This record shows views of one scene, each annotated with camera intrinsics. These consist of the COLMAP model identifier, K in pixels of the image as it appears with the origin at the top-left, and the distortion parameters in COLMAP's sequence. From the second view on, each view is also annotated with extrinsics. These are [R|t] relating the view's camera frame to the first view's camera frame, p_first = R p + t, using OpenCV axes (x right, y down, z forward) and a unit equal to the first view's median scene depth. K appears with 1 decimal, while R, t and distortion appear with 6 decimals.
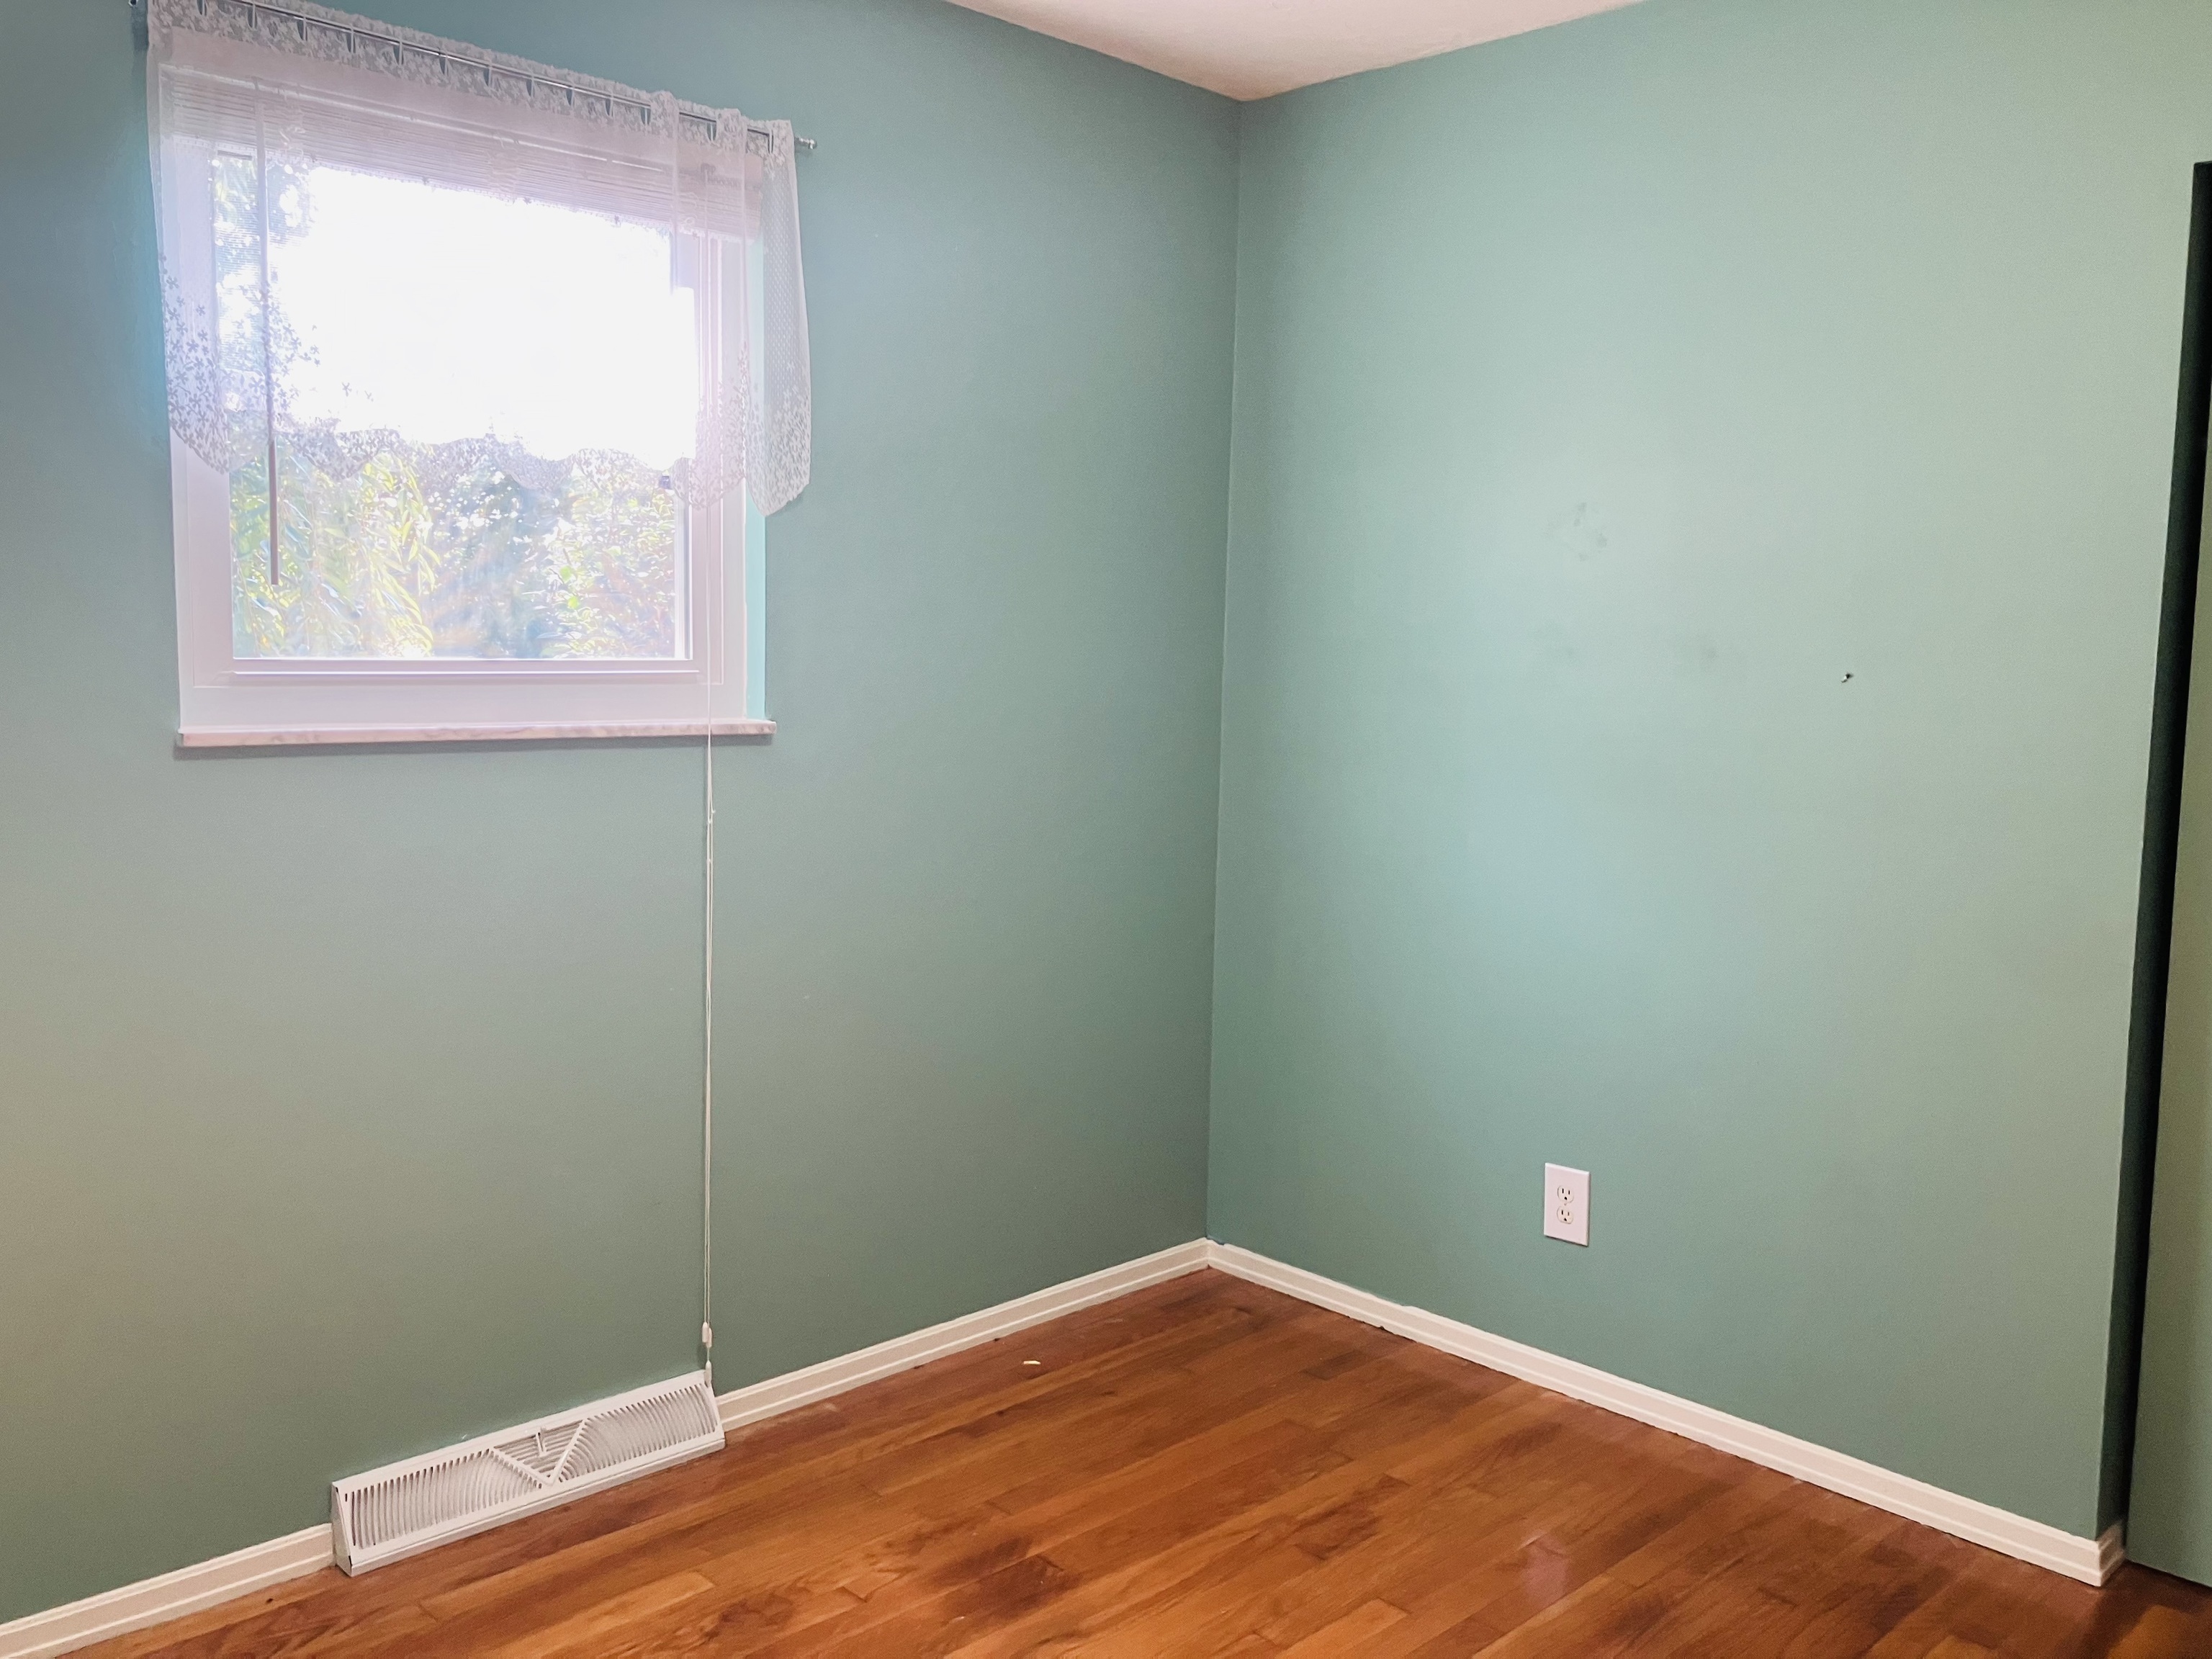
lens RADIAL K [[1806.7, 0, 1104.0], [0, 1806.7, 829.8], [0, 0, 1]] dist [0.047717, 0.001366]
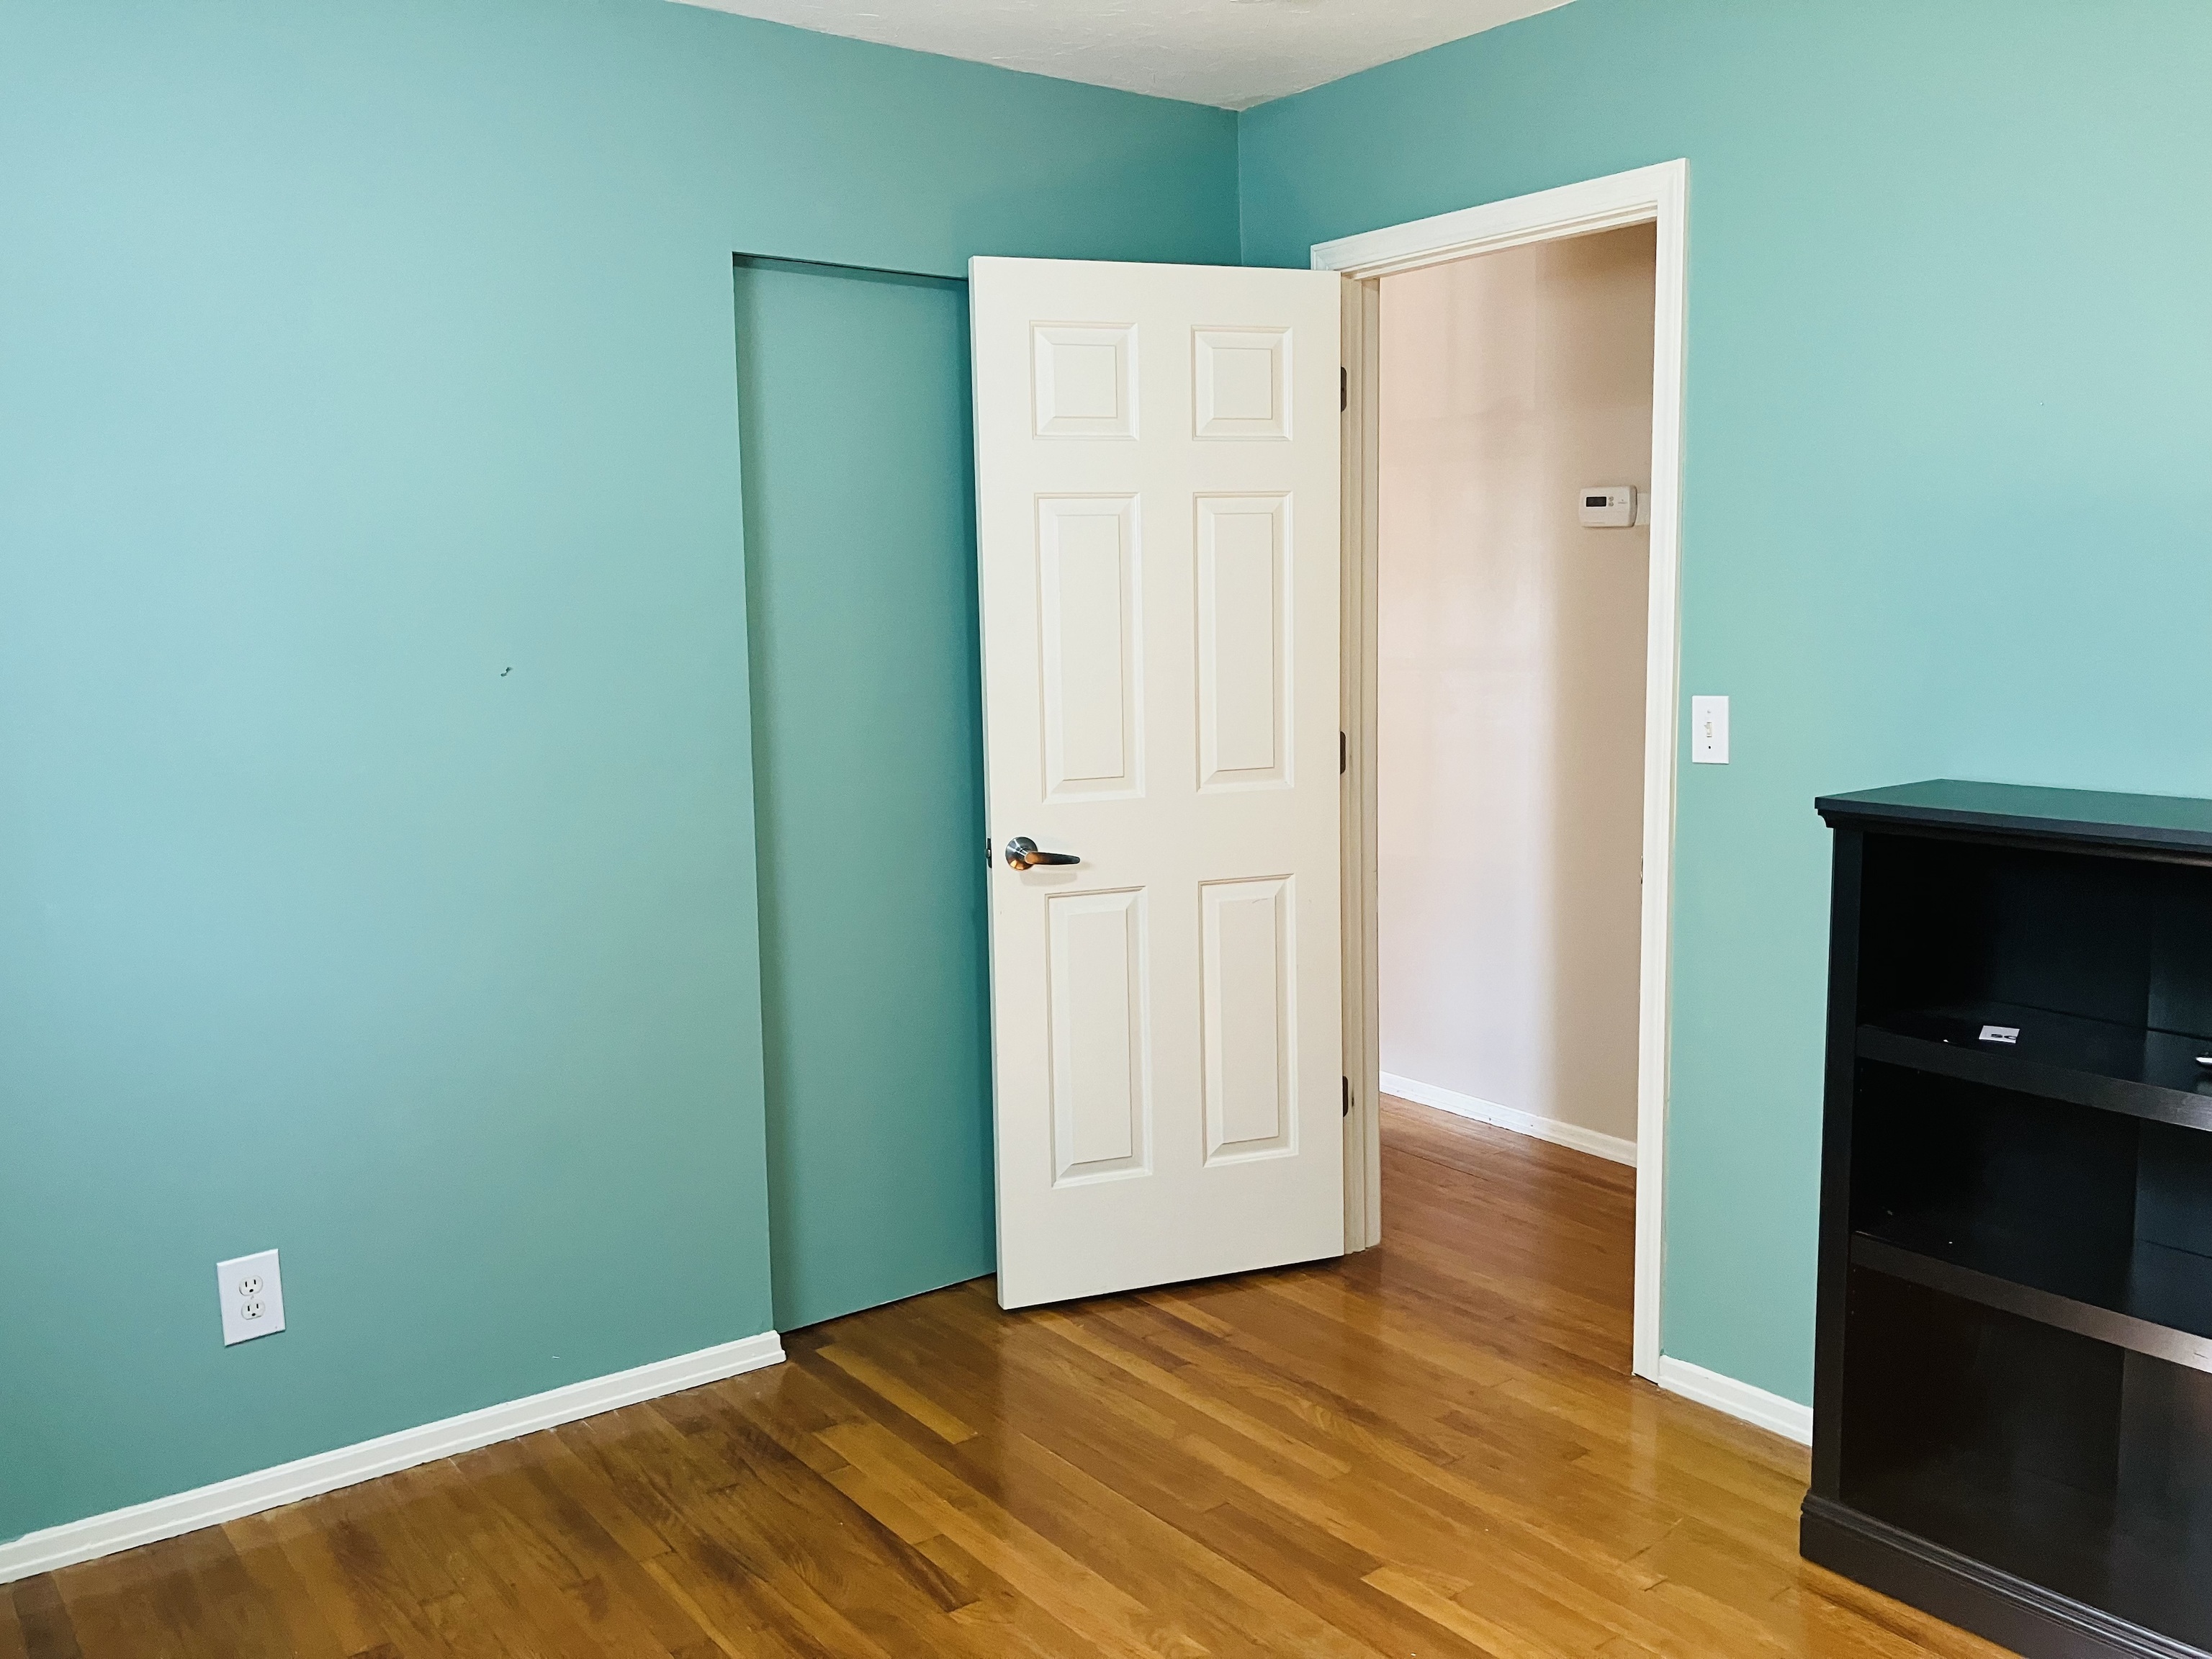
lens RADIAL K [[1806.7, 0, 1101.3], [0, 1806.7, 830.5], [0, 0, 1]] dist [0.047717, 0.001366]
pose [[0.163970, -0.152851, 0.974551, -0.528892], [0.121860, 0.983494, 0.133751, -0.085682], [-0.978909, 0.096828, 0.179890, 0.450930]]
